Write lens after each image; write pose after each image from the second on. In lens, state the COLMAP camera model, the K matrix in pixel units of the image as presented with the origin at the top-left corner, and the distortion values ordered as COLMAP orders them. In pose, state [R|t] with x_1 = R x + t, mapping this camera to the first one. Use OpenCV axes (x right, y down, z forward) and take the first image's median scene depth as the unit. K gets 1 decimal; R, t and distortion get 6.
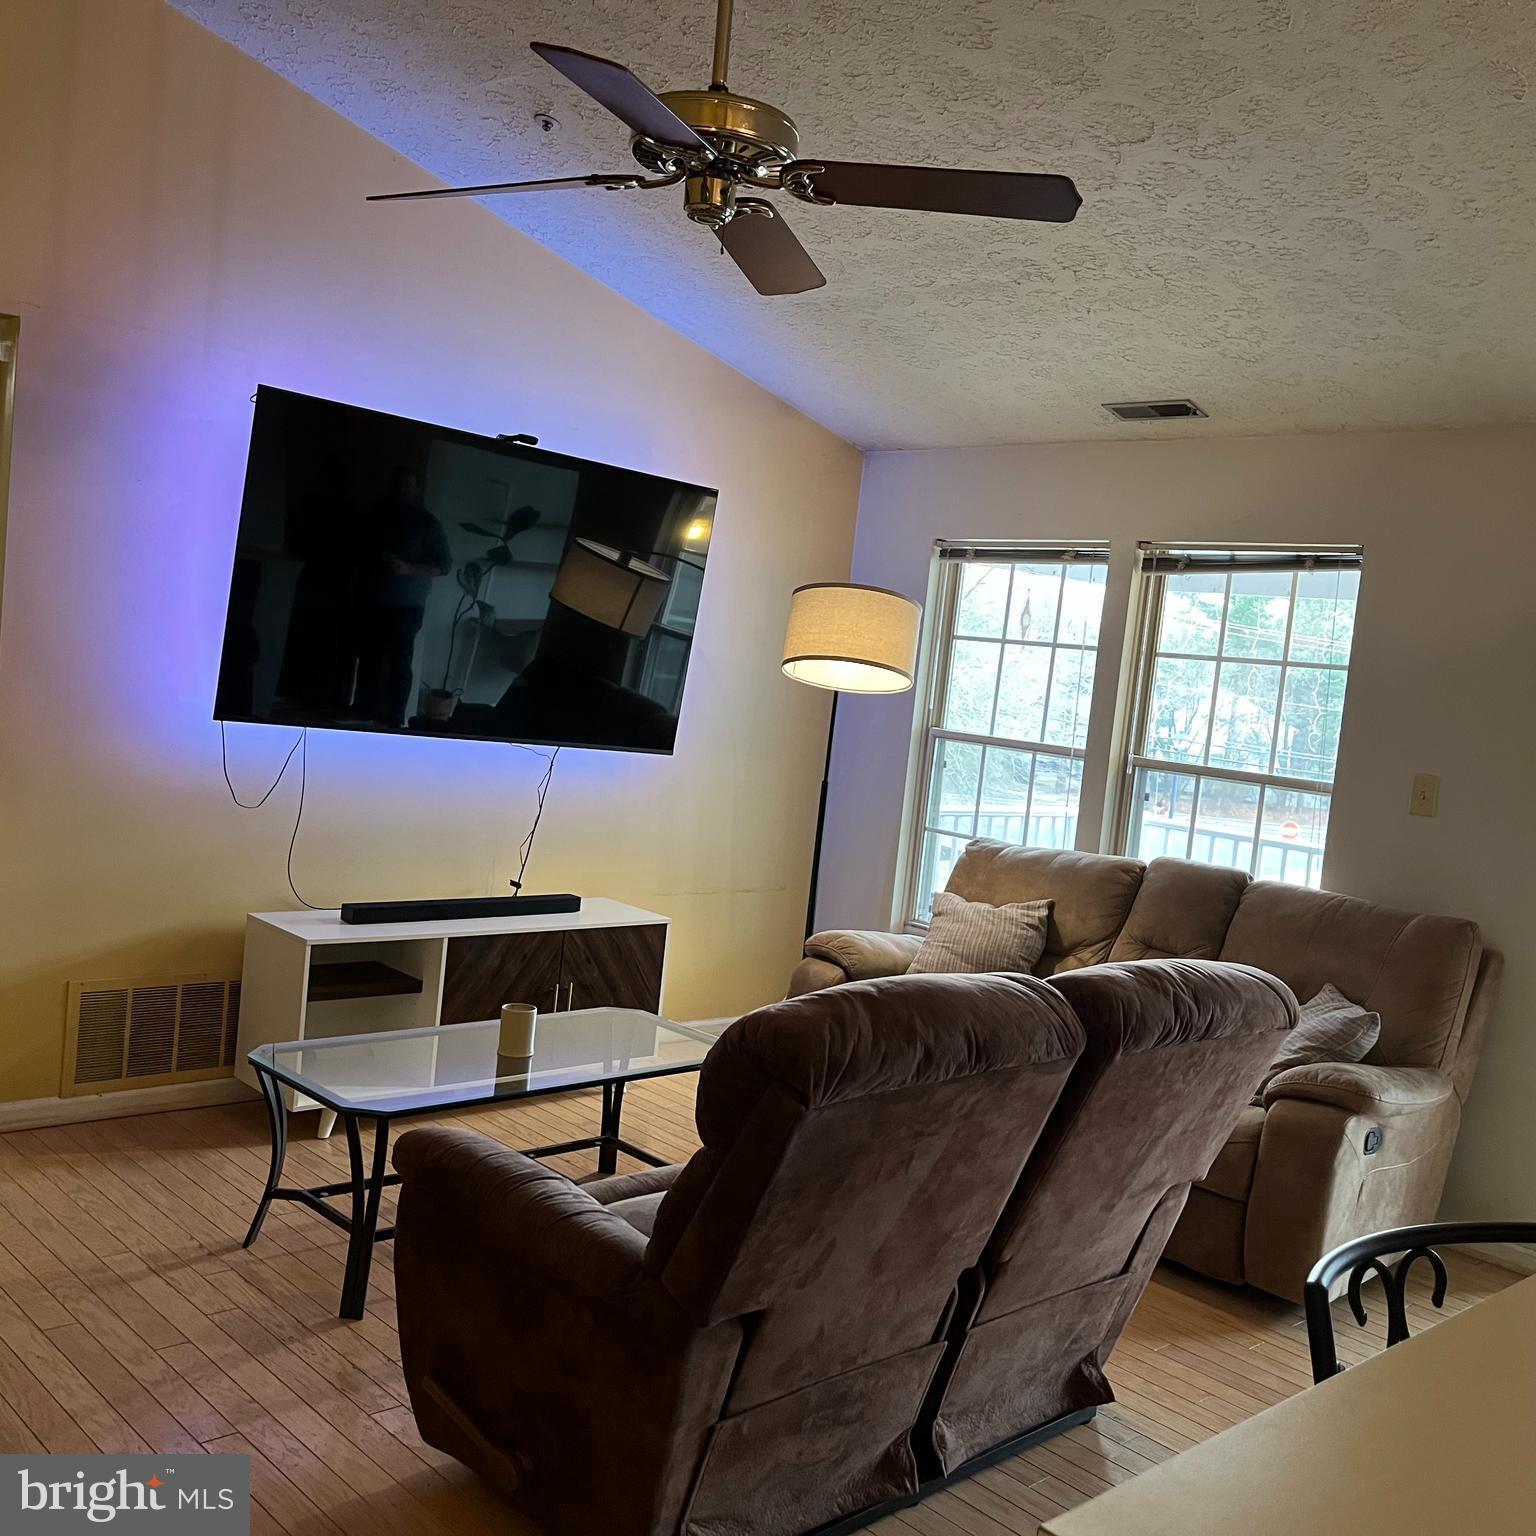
lens RADIAL K [[1528.5, 0, 768.0], [0, 1528.5, 768.0], [0, 0, 1]] dist [0.050121, -0.049674]
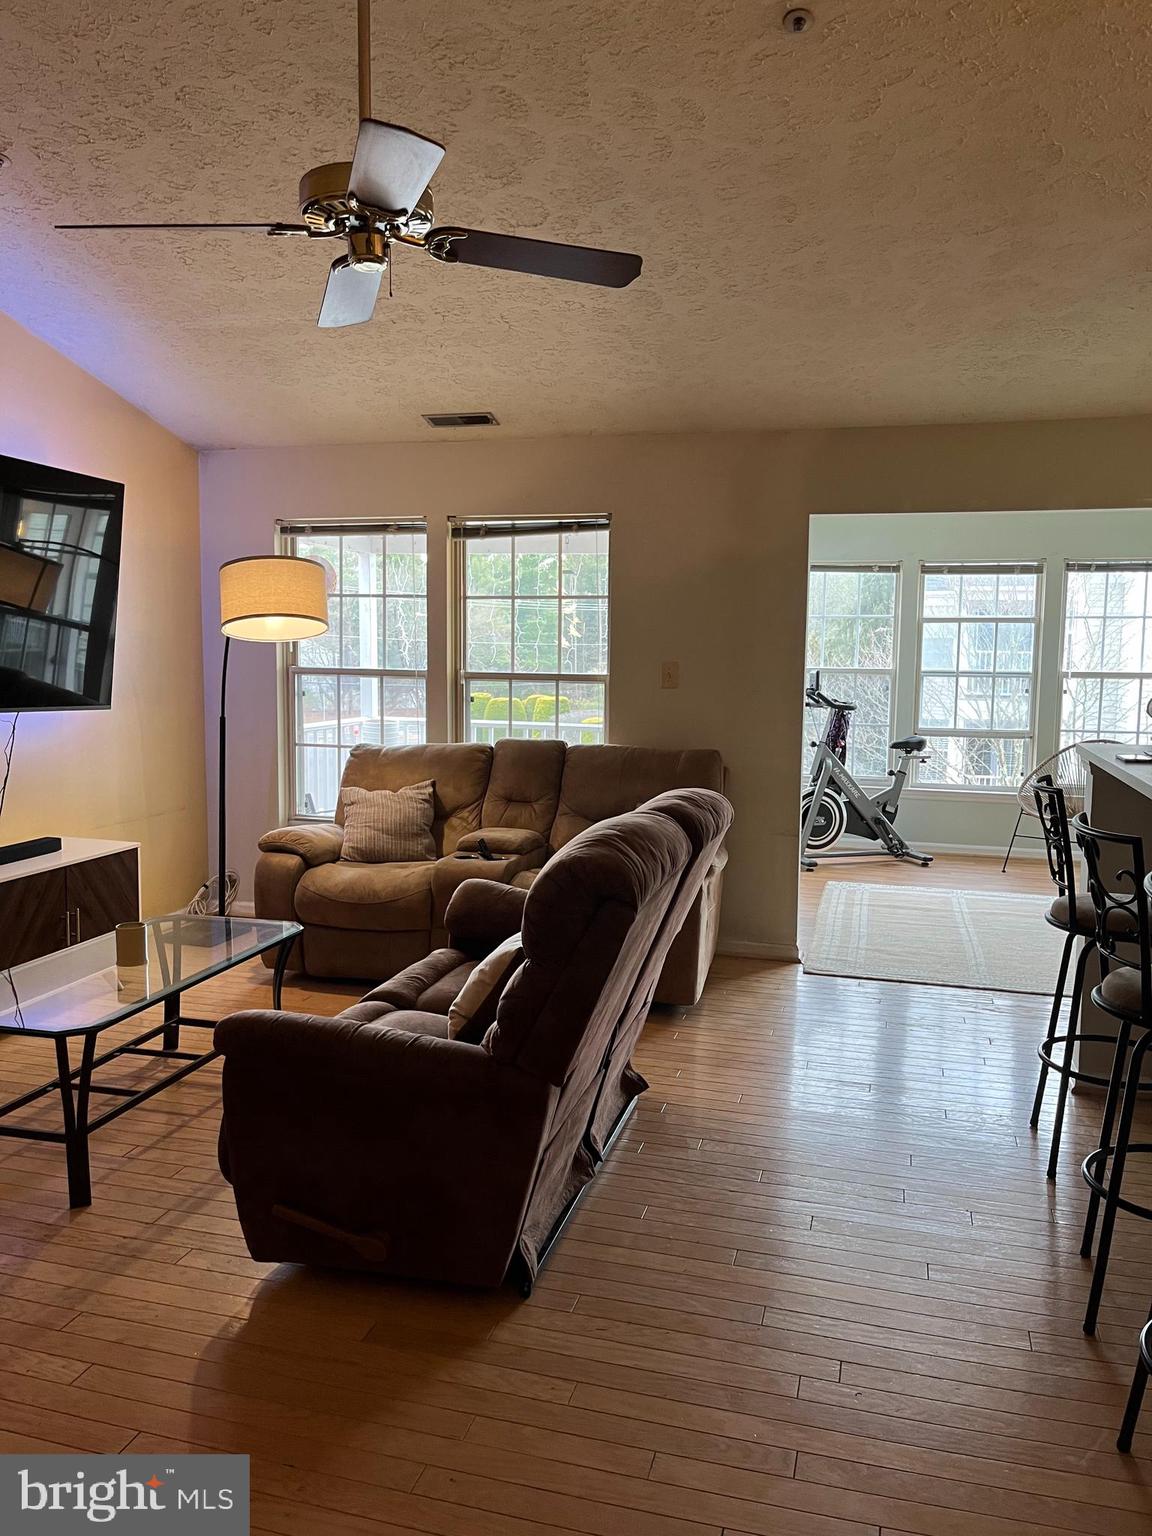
lens RADIAL K [[1139.2, 0, 576.0], [0, 1139.2, 768.0], [0, 0, 1]] dist [0.049671, -0.075943]
pose [[0.860359, -0.144828, 0.488679, -0.206498], [0.110593, 0.988983, 0.098393, -0.011706], [-0.497545, -0.030609, 0.866898, 0.041396]]
